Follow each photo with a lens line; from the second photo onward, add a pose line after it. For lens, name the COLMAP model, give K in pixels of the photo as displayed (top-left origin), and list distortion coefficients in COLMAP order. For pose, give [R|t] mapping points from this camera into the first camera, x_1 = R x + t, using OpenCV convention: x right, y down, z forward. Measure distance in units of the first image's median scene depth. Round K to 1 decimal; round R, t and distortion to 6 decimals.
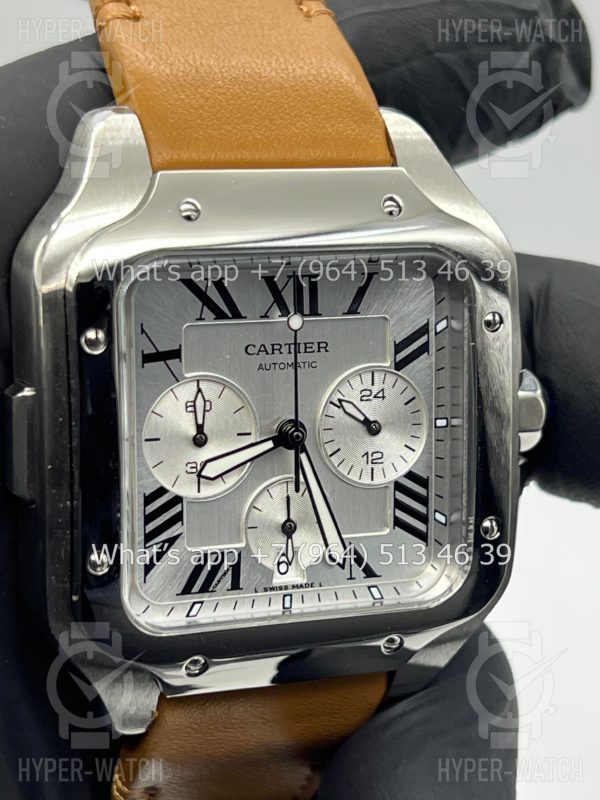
lens RADIAL K [[1822.9, 0, 296.1], [0, 1822.9, 408.3], [0, 0, 1]] dist [0.301922, 0.000000]
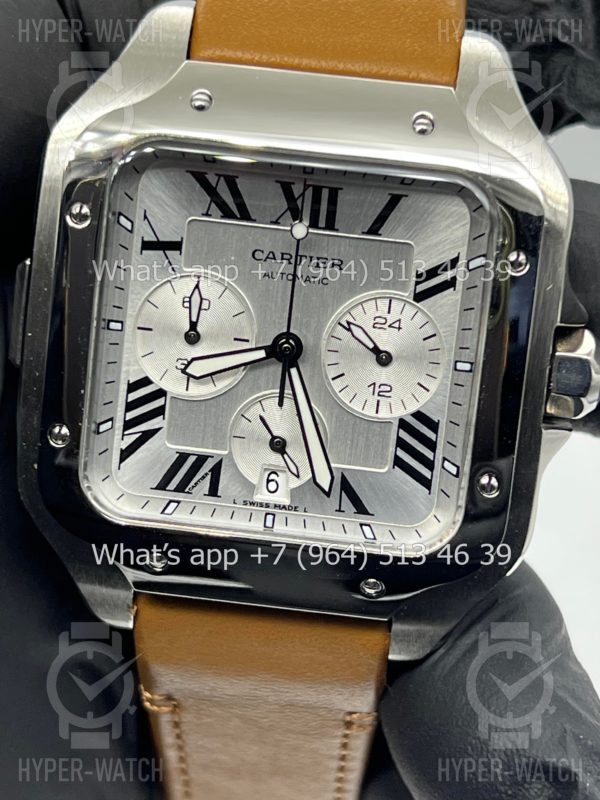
lens RADIAL K [[1822.9, 0, 307.4], [0, 1822.9, 423.7], [0, 0, 1]] dist [0.301922, 0.000000]
pose [[0.908387, 0.154210, -0.388655, 0.389221], [-0.167828, 0.985816, -0.001108, 0.053149], [0.382972, 0.066233, 0.921383, 0.110399]]
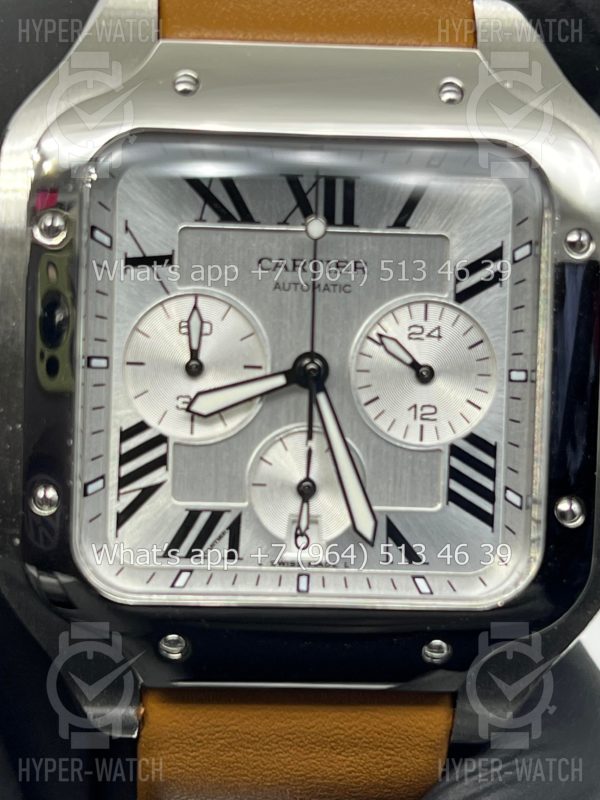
lens RADIAL K [[1822.9, 0, 290.3], [0, 1822.9, 409.7], [0, 0, 1]] dist [0.301922, 0.000000]
pose [[0.954949, 0.040477, -0.293997, 0.226178], [-0.073520, 0.992041, -0.102222, 0.114222], [0.287519, 0.119232, 0.950324, 0.229718]]
